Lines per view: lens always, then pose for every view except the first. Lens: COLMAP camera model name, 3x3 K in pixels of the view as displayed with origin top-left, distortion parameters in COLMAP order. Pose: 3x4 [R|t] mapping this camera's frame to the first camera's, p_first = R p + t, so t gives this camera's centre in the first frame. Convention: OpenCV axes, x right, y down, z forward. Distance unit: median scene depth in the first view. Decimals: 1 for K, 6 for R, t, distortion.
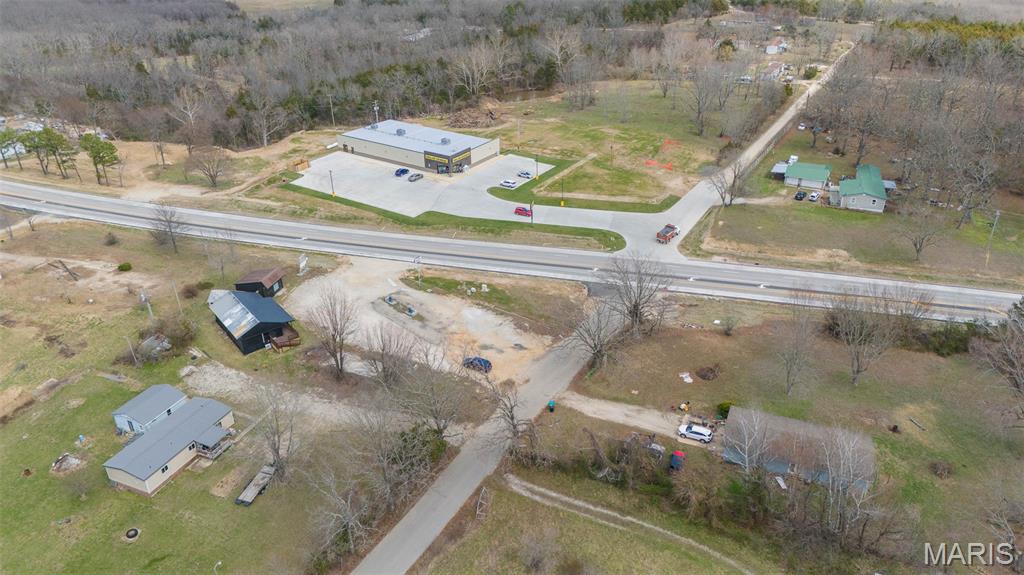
lens RADIAL K [[751.2, 0, 515.6], [0, 751.2, 285.9], [0, 0, 1]] dist [0.079952, -0.081890]
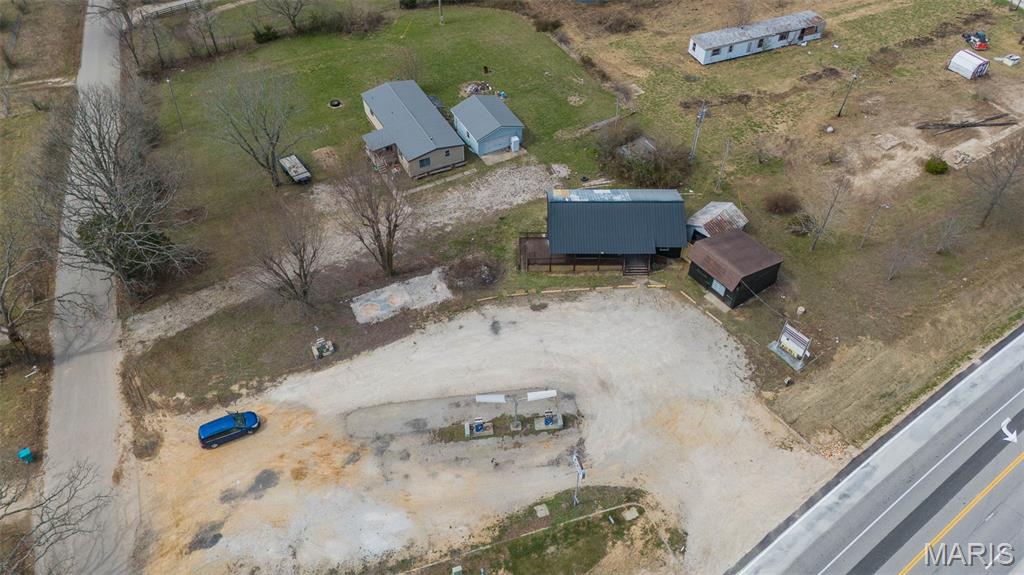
lens RADIAL K [[751.2, 0, 515.6], [0, 751.2, 285.9], [0, 0, 1]] dist [0.079952, -0.081890]
pose [[-0.622841, 0.574701, -0.530836, 0.036816], [-0.359880, 0.392004, 0.846652, -0.348707], [0.694662, 0.718367, -0.037333, 0.840382]]
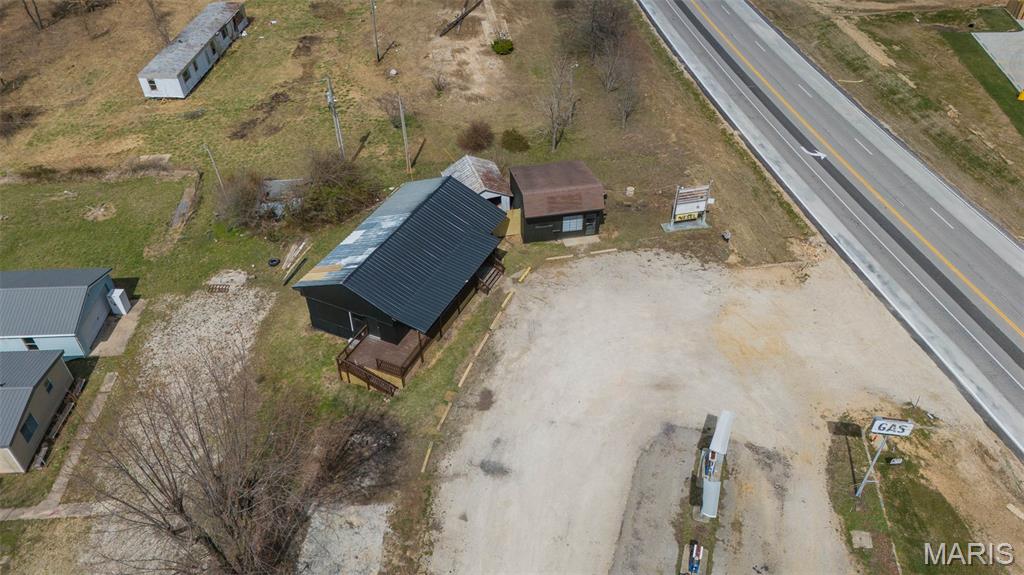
lens RADIAL K [[747.9, 0, 513.6], [0, 747.9, 287.7], [0, 0, 1]] dist [0.091049, -0.098192]
pose [[0.445635, 0.590562, -0.672789, -0.038588], [-0.424518, 0.801073, 0.421979, -0.114873], [0.788158, 0.097562, 0.607691, 0.670836]]
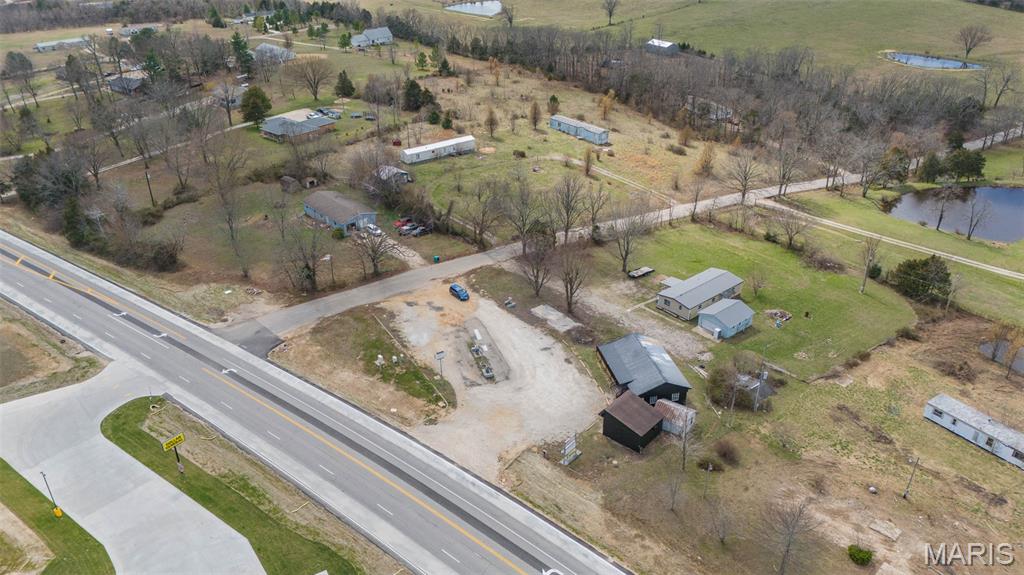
lens RADIAL K [[747.9, 0, 513.6], [0, 747.9, 287.7], [0, 0, 1]] dist [0.091049, -0.098192]
pose [[-0.899819, -0.192559, 0.391467, -0.449871], [0.223846, 0.566409, 0.793142, -0.622141], [-0.374457, 0.801313, -0.466562, 1.163759]]
